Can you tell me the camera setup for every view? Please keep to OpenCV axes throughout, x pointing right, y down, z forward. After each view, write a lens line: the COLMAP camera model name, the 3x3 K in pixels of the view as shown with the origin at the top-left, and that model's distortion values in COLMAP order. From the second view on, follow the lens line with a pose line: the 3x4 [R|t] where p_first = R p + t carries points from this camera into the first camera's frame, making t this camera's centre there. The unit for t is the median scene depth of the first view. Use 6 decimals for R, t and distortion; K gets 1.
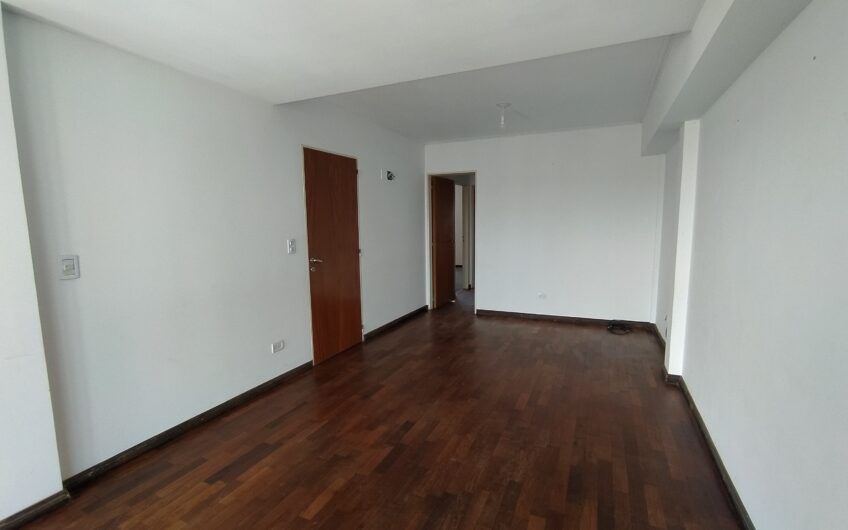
lens RADIAL K [[386.3, 0, 427.3], [0, 386.3, 267.9], [0, 0, 1]] dist [-0.058242, 0.036117]
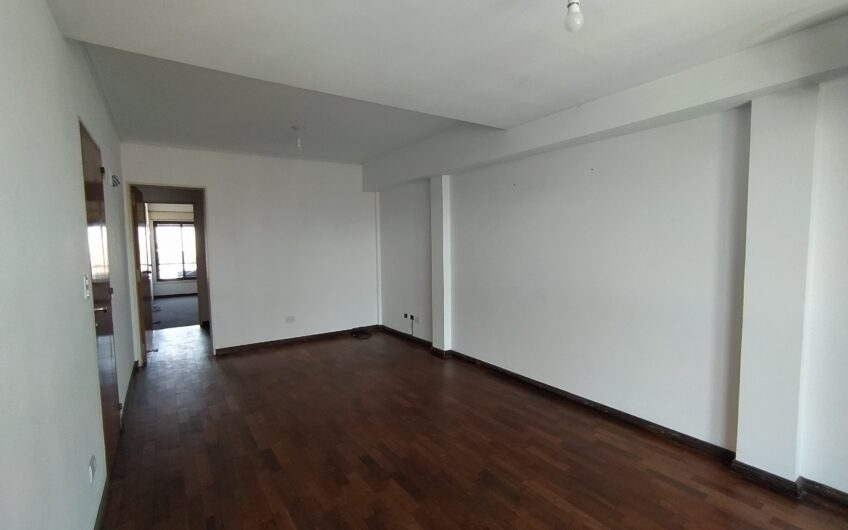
lens RADIAL K [[386.3, 0, 427.3], [0, 386.3, 267.9], [0, 0, 1]] dist [-0.058242, 0.036117]
pose [[0.519332, -0.054634, 0.852824, -0.539321], [0.110339, 0.993888, -0.003521, -0.025434], [-0.847419, 0.095929, 0.522186, 0.251191]]
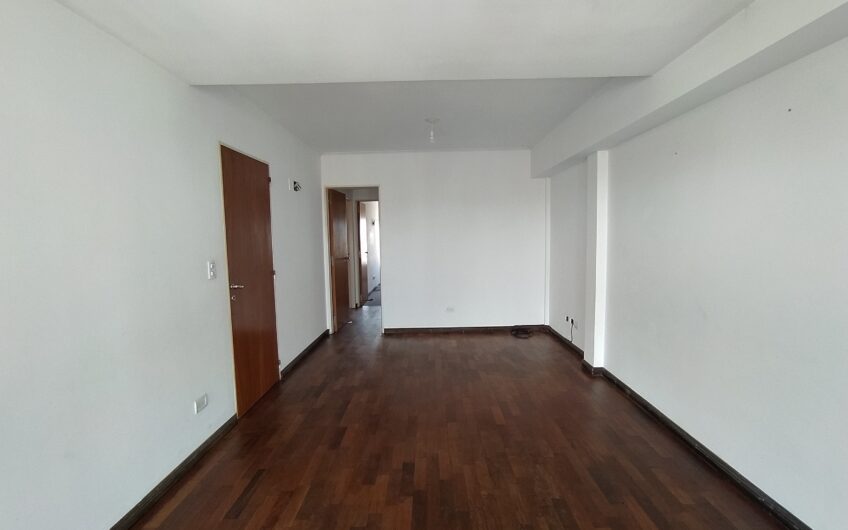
lens RADIAL K [[386.3, 0, 427.3], [0, 386.3, 267.9], [0, 0, 1]] dist [-0.058242, 0.036117]
pose [[0.914753, -0.038233, 0.402201, -0.250665], [0.055505, 0.997965, -0.031372, -0.011370], [-0.400183, 0.051022, 0.915014, 0.116757]]
